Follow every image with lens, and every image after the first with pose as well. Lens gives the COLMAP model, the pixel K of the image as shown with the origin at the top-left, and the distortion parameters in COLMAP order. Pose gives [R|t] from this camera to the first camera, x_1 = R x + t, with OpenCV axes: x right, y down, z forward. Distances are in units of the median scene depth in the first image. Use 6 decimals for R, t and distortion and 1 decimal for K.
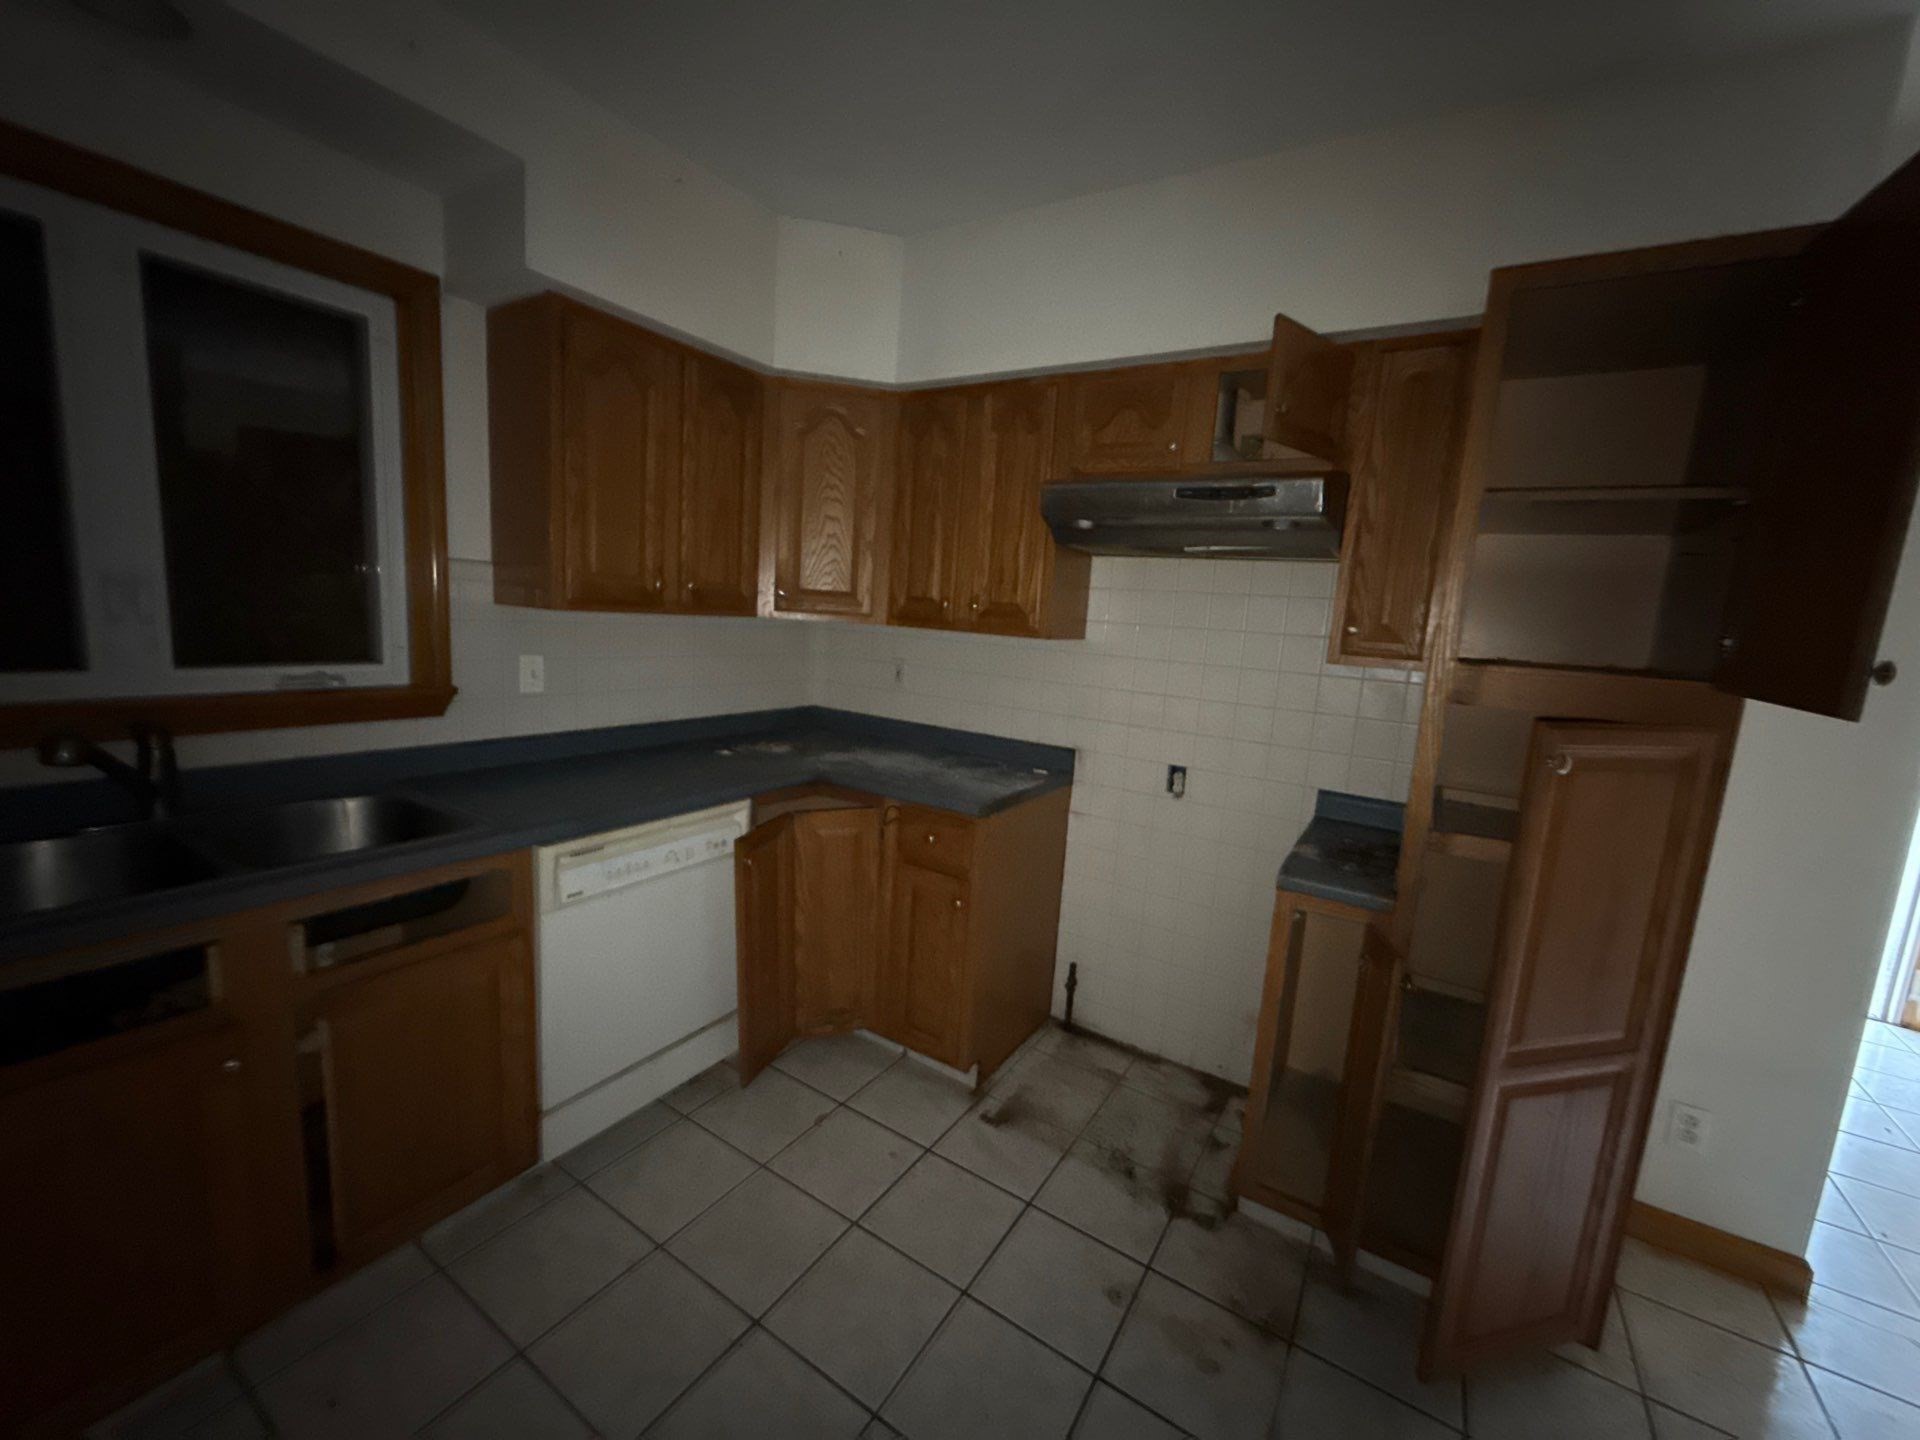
lens RADIAL K [[770.9, 0, 972.2], [0, 770.9, 718.0], [0, 0, 1]] dist [0.009303, 0.000119]
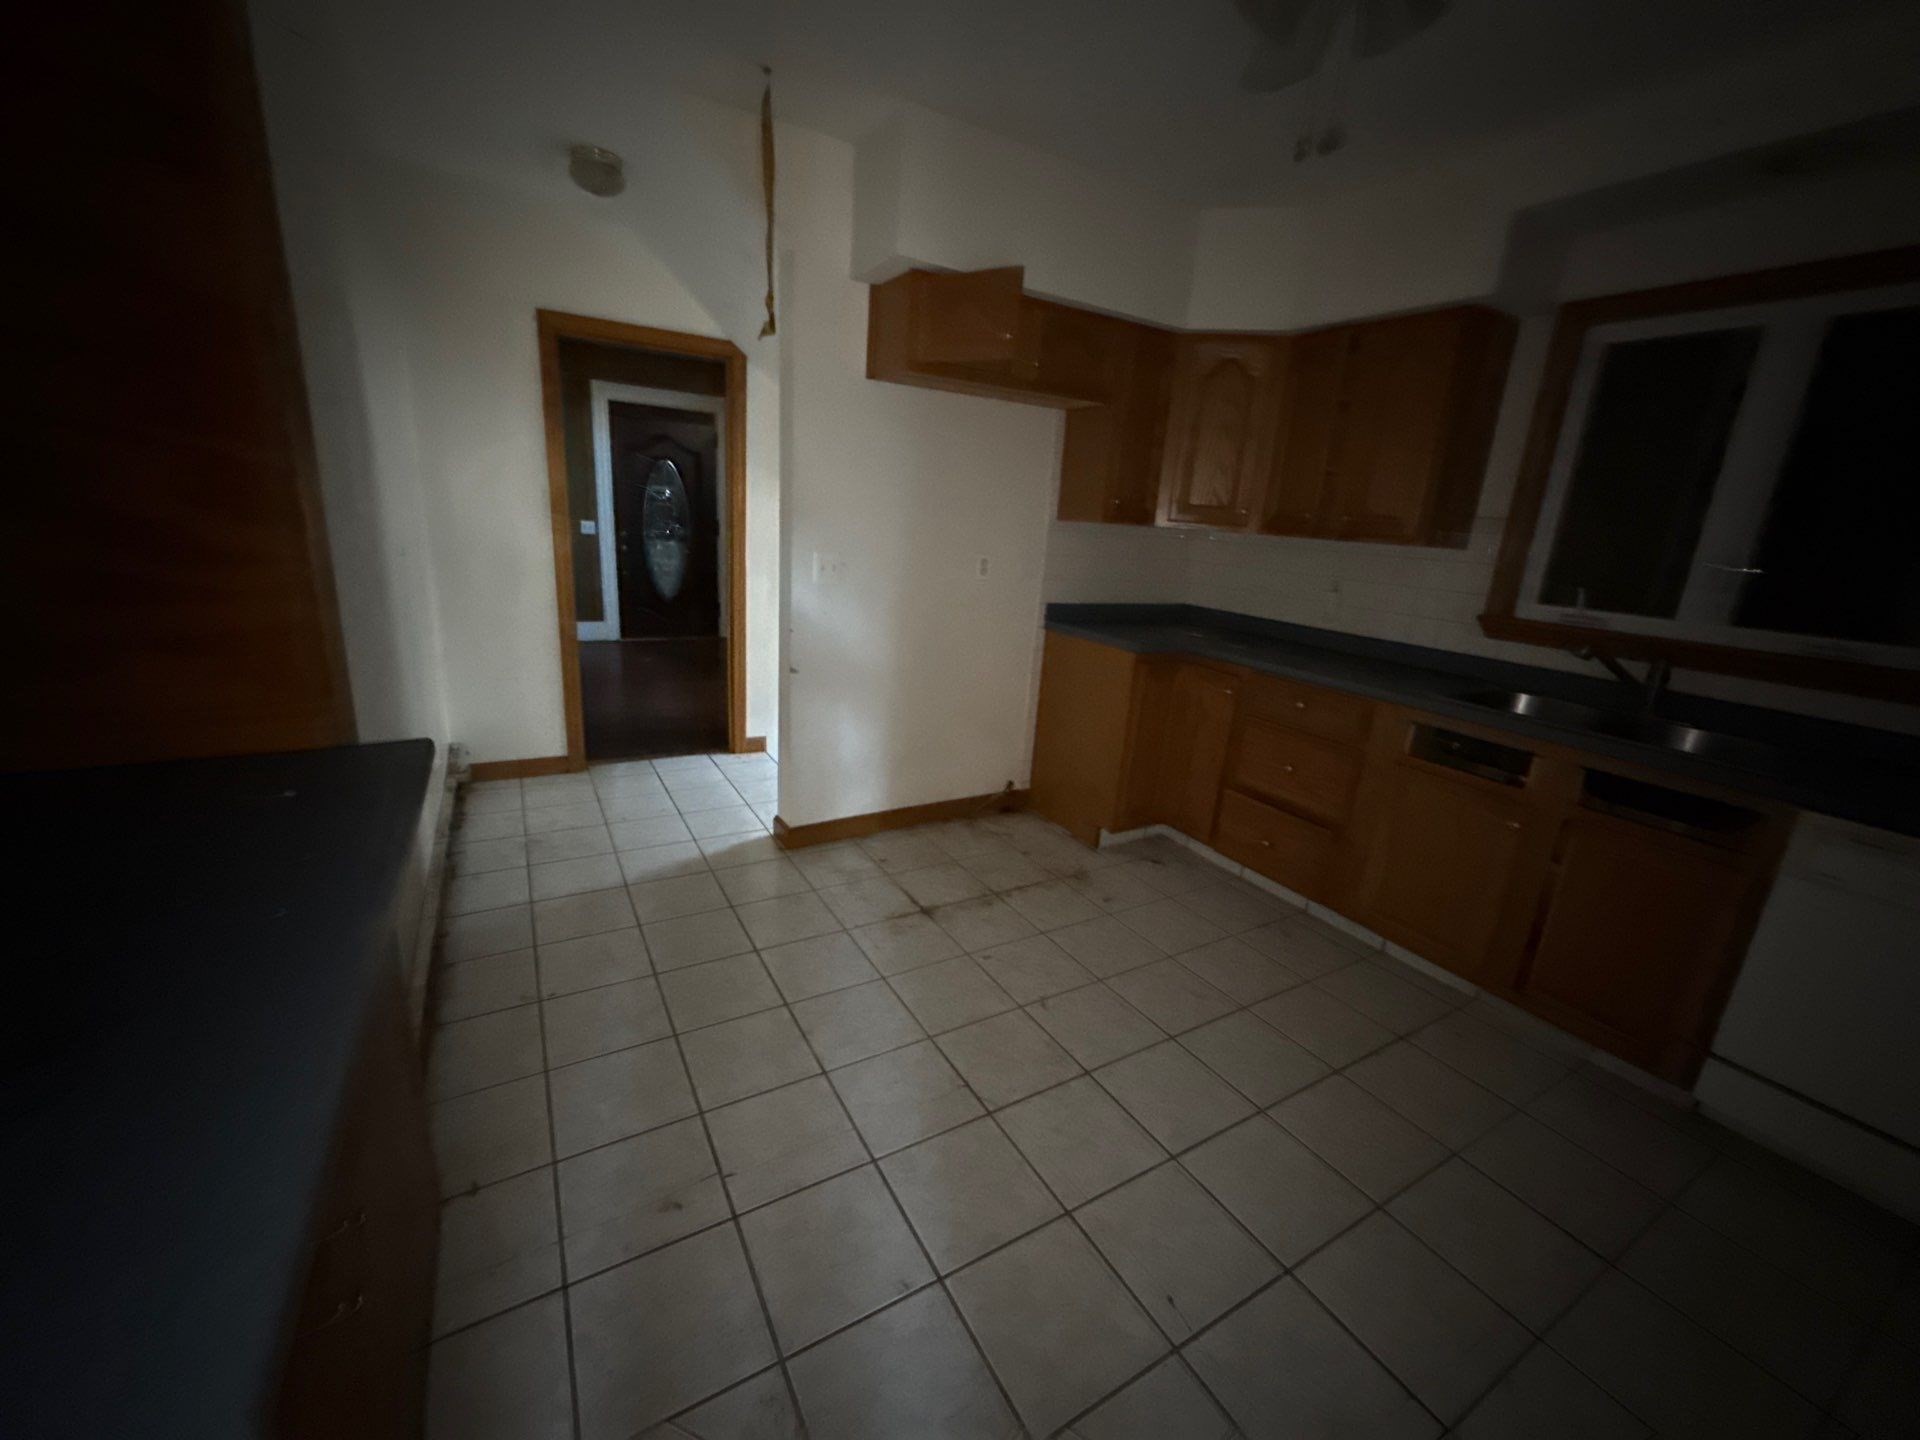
lens RADIAL K [[770.9, 0, 955.5], [0, 770.9, 720.2], [0, 0, 1]] dist [0.009303, 0.000119]
pose [[-0.456974, 0.136156, -0.878997, 0.774301], [-0.226890, 0.937681, 0.263202, 0.037597], [0.860055, 0.319712, -0.397604, 0.378738]]
